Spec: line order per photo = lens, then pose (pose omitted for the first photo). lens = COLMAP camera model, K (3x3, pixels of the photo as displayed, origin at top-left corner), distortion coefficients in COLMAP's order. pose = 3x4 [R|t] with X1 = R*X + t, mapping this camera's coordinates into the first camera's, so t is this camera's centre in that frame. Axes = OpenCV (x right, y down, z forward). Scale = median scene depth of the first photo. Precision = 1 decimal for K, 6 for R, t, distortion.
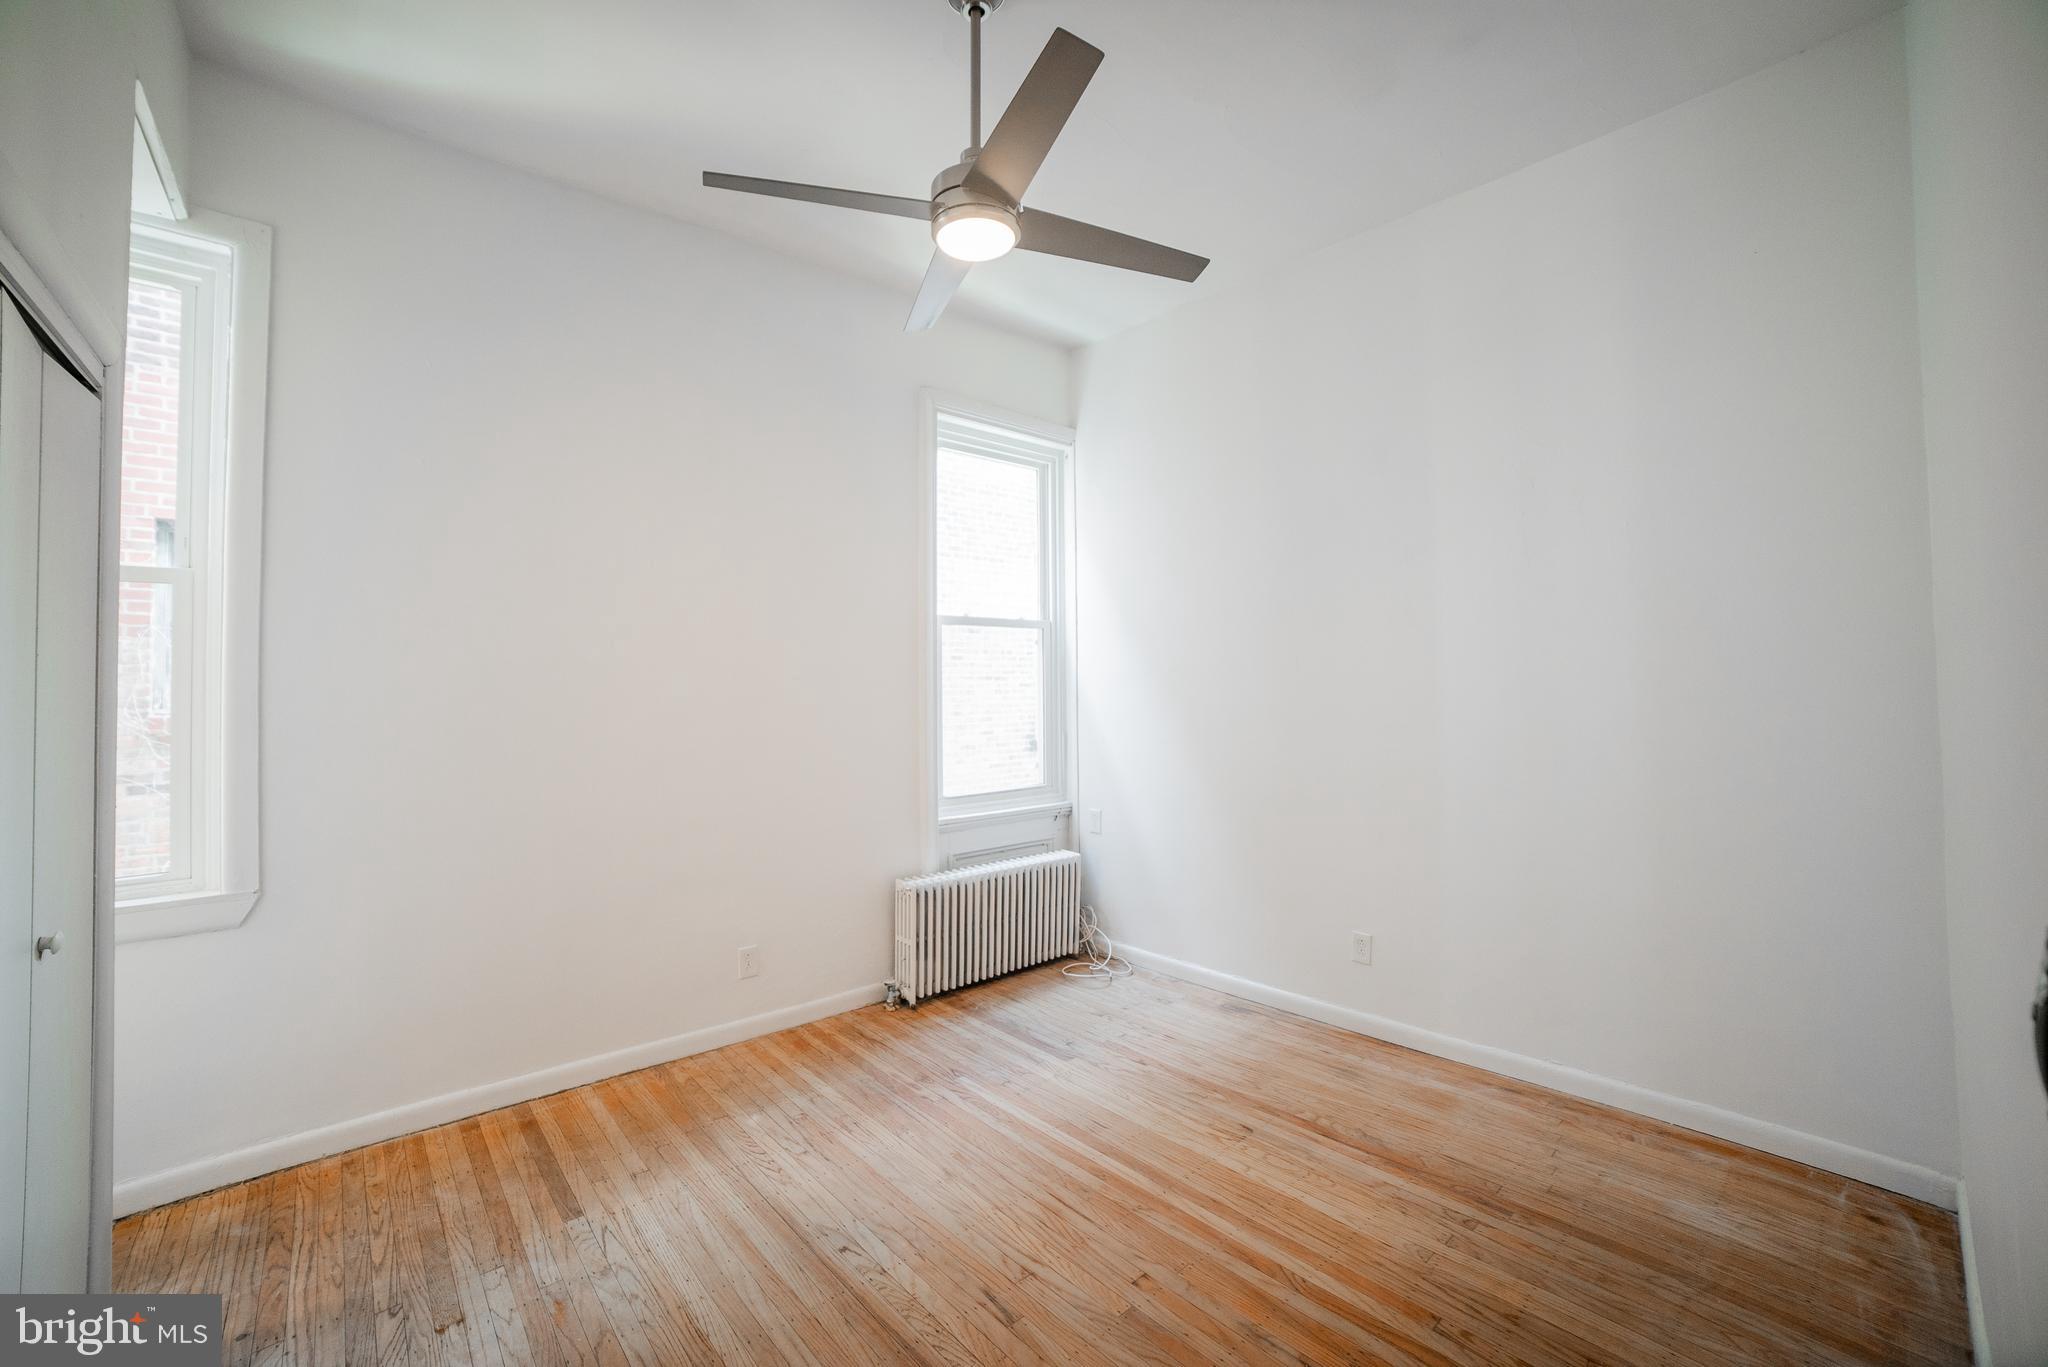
lens RADIAL K [[831.9, 0, 1023.1], [0, 831.9, 665.2], [0, 0, 1]] dist [-0.102952, 0.034443]
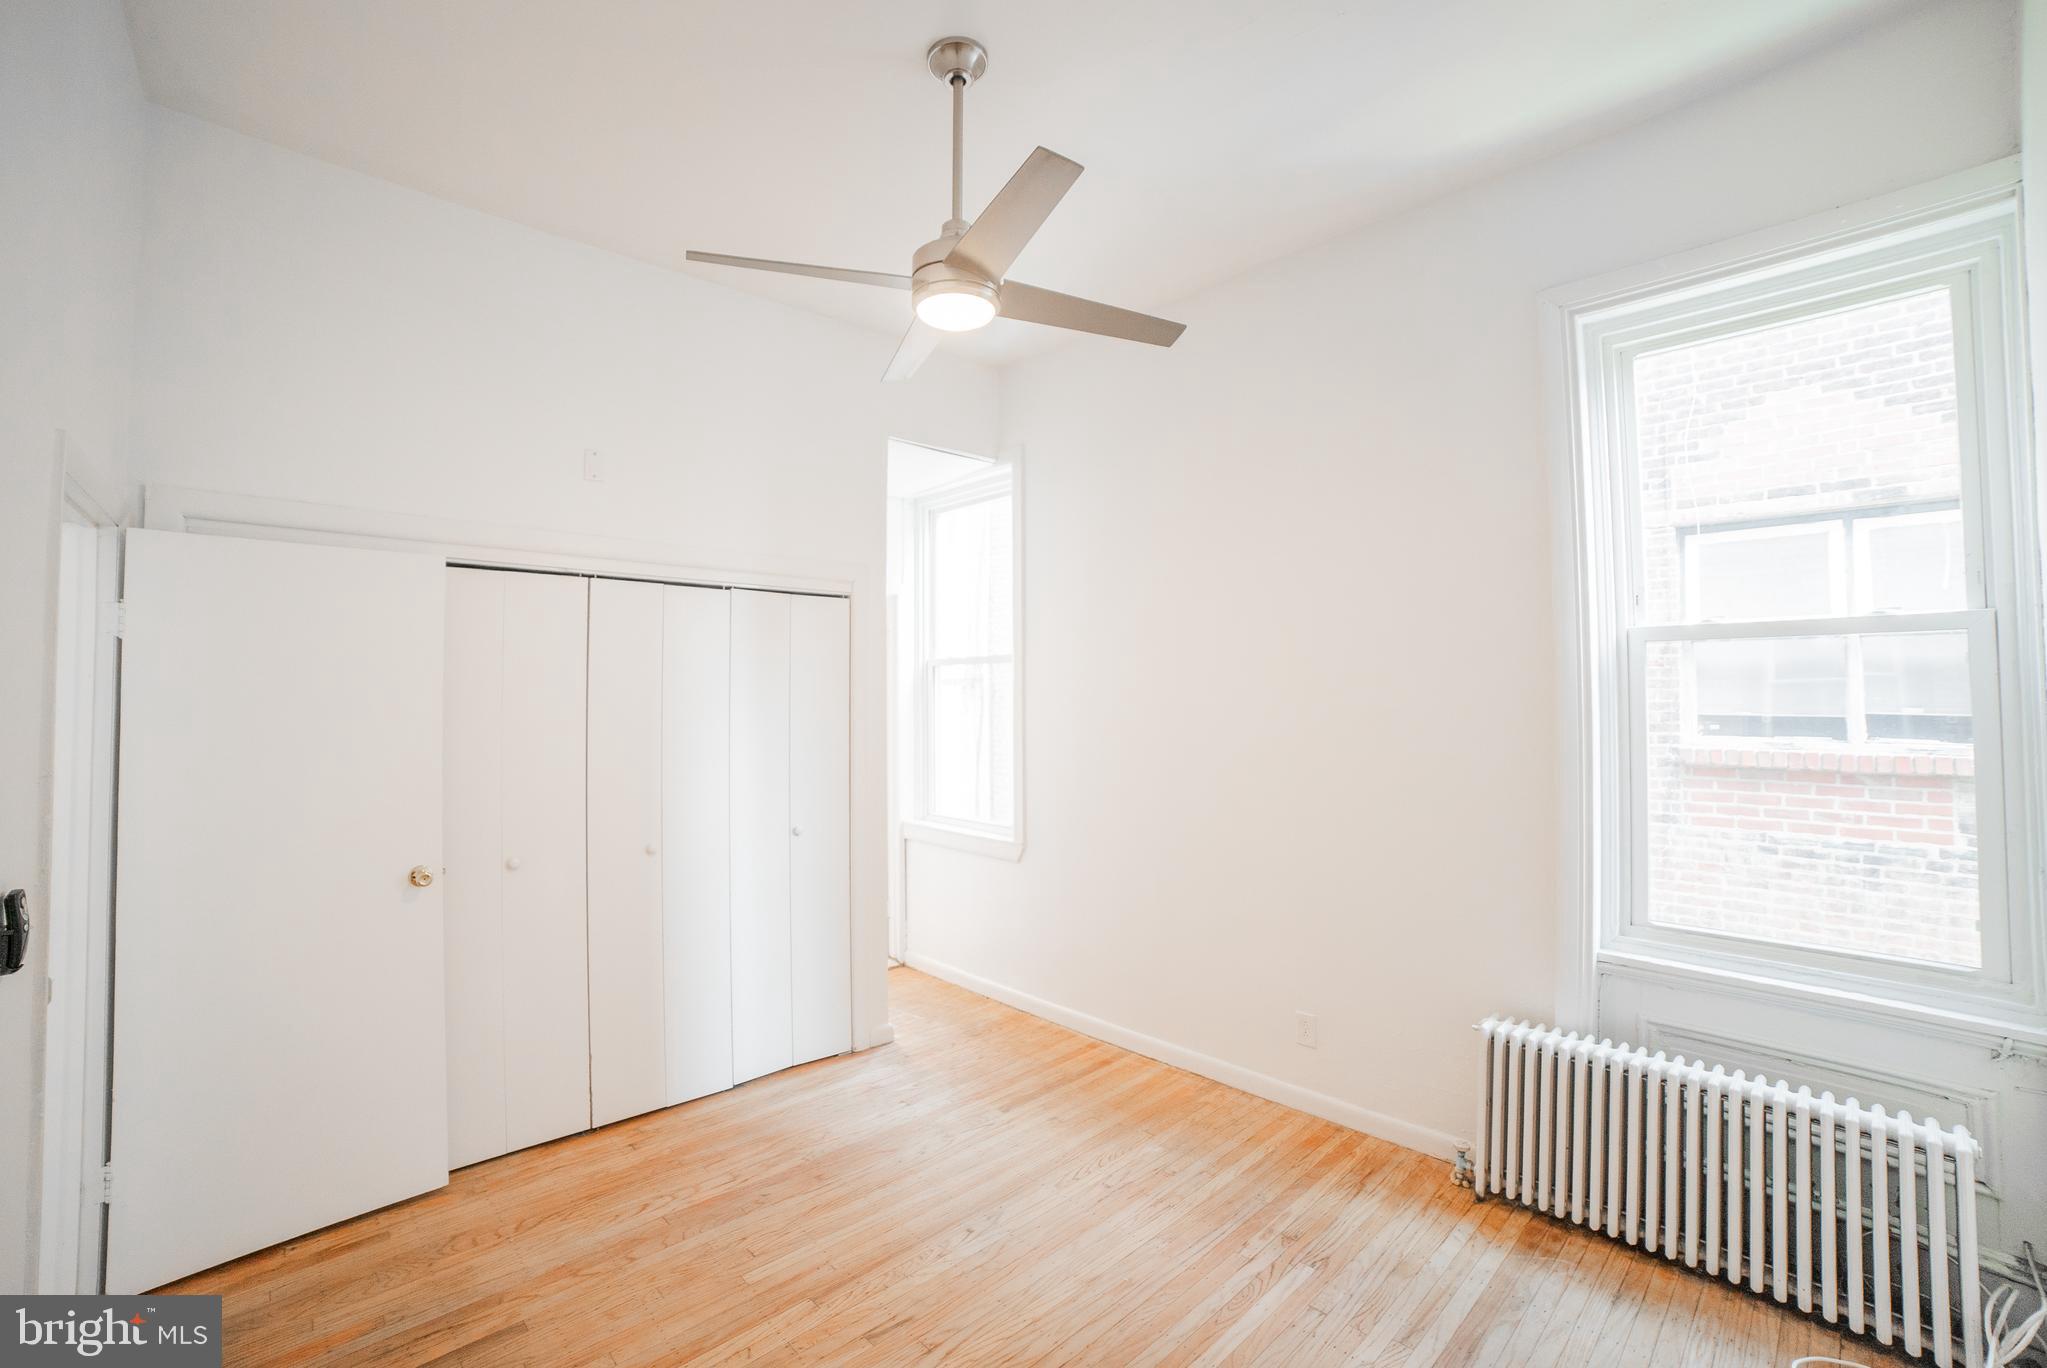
lens RADIAL K [[873.7, 0, 1011.3], [0, 873.7, 655.3], [0, 0, 1]] dist [-0.097759, 0.033631]
pose [[0.028103, -0.032880, -0.999064, 0.792785], [0.027110, 0.999116, -0.032119, -0.050263], [0.999237, -0.026182, 0.028970, 0.800802]]
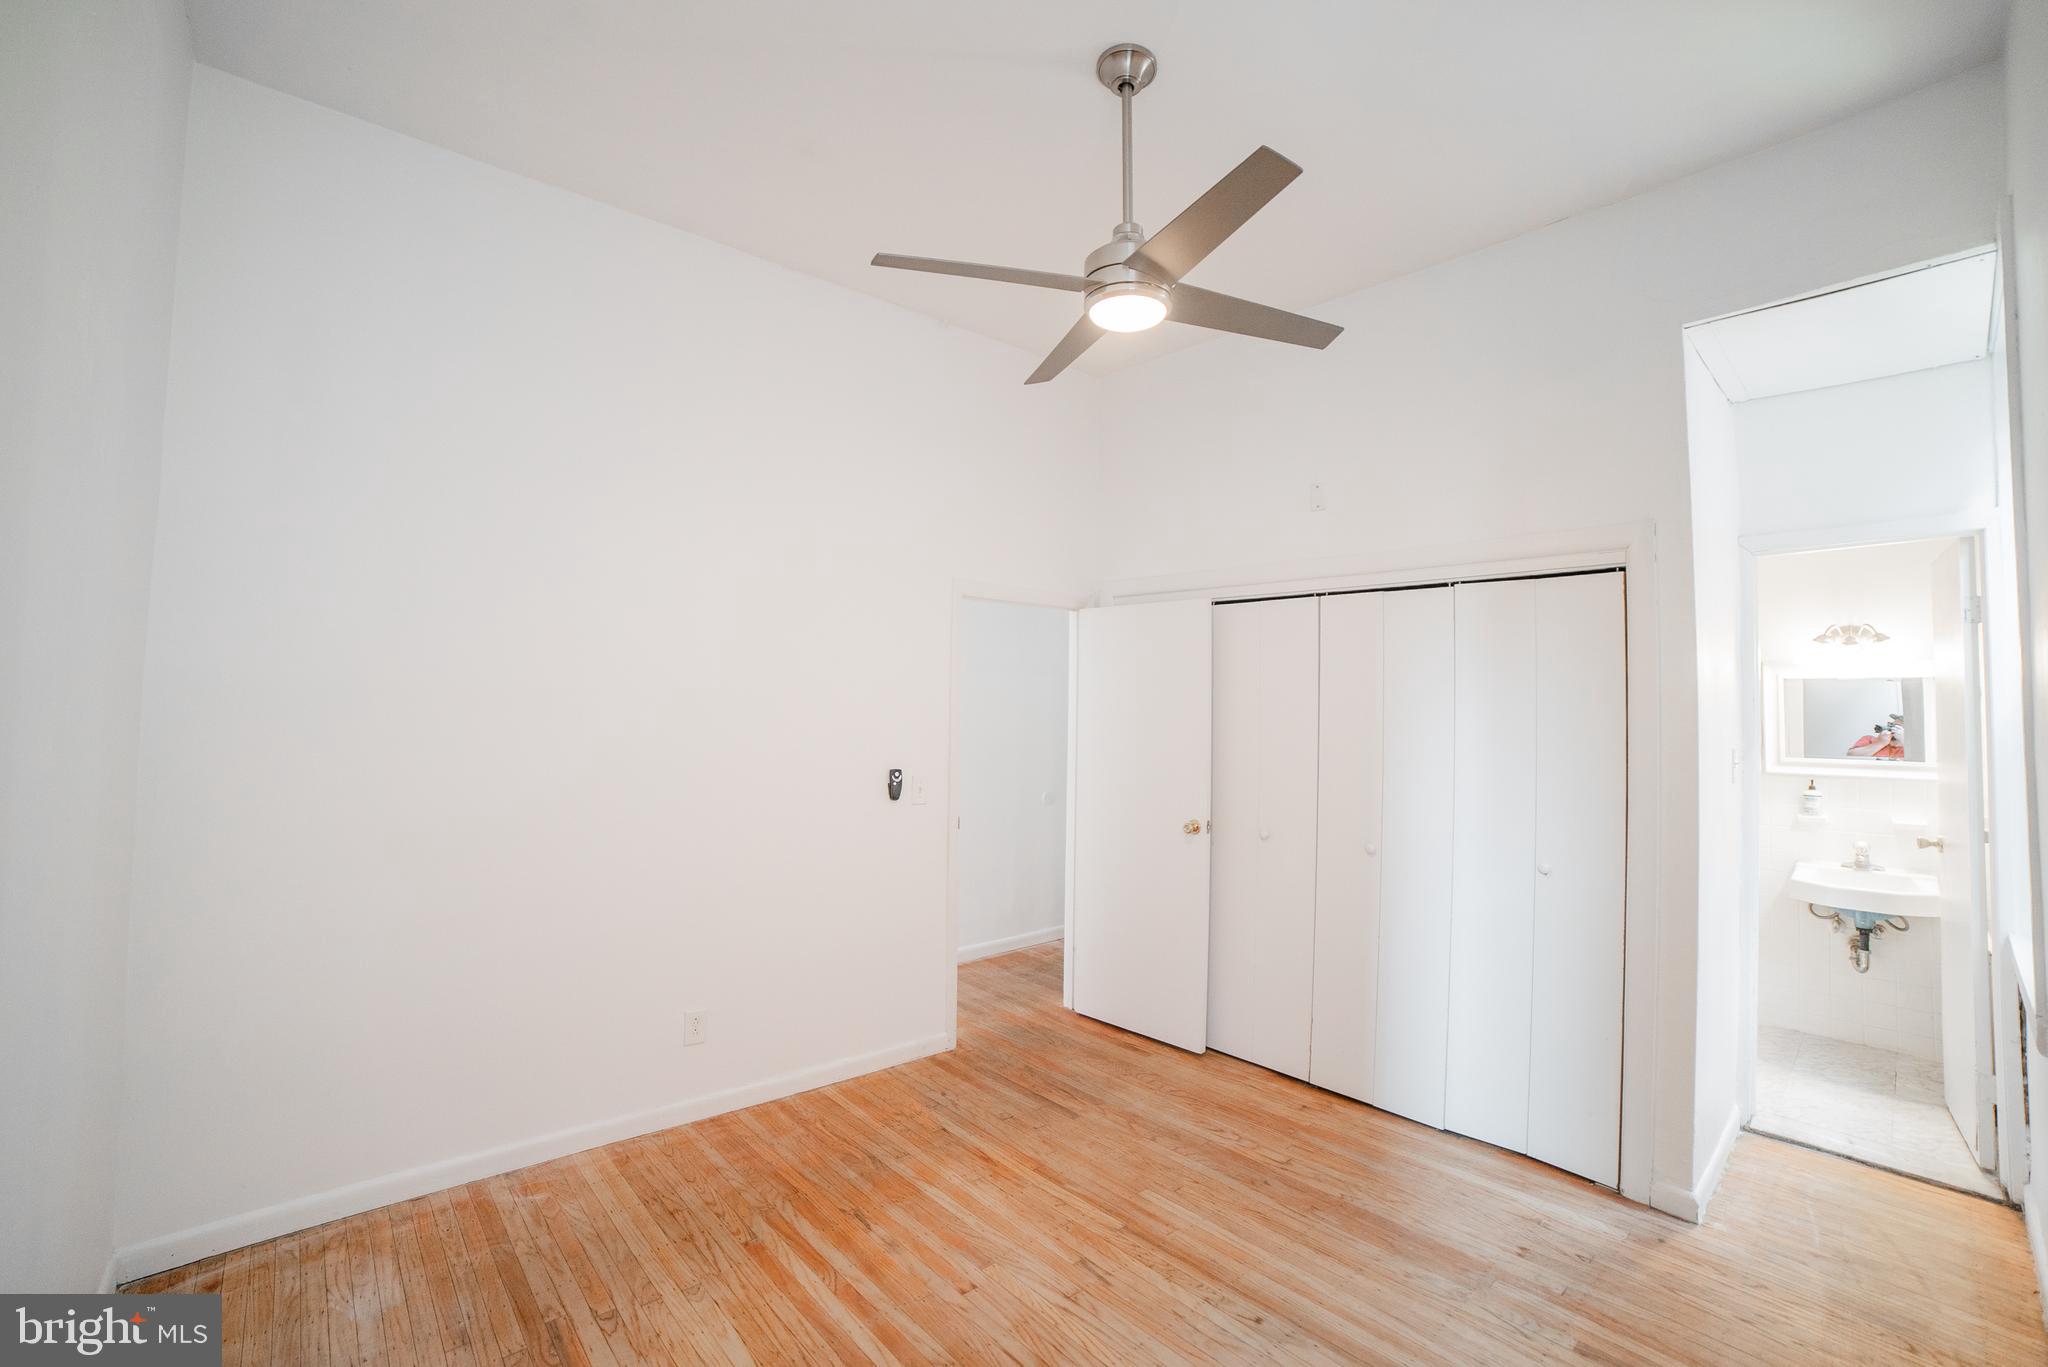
lens RADIAL K [[862.1, 0, 1014.9], [0, 862.1, 670.3], [0, 0, 1]] dist [-0.109462, 0.037262]
pose [[-0.999965, -0.005139, 0.006620, 0.057880], [-0.005574, 0.997703, -0.067506, -0.003524], [-0.006258, -0.067540, -0.997697, 1.584548]]
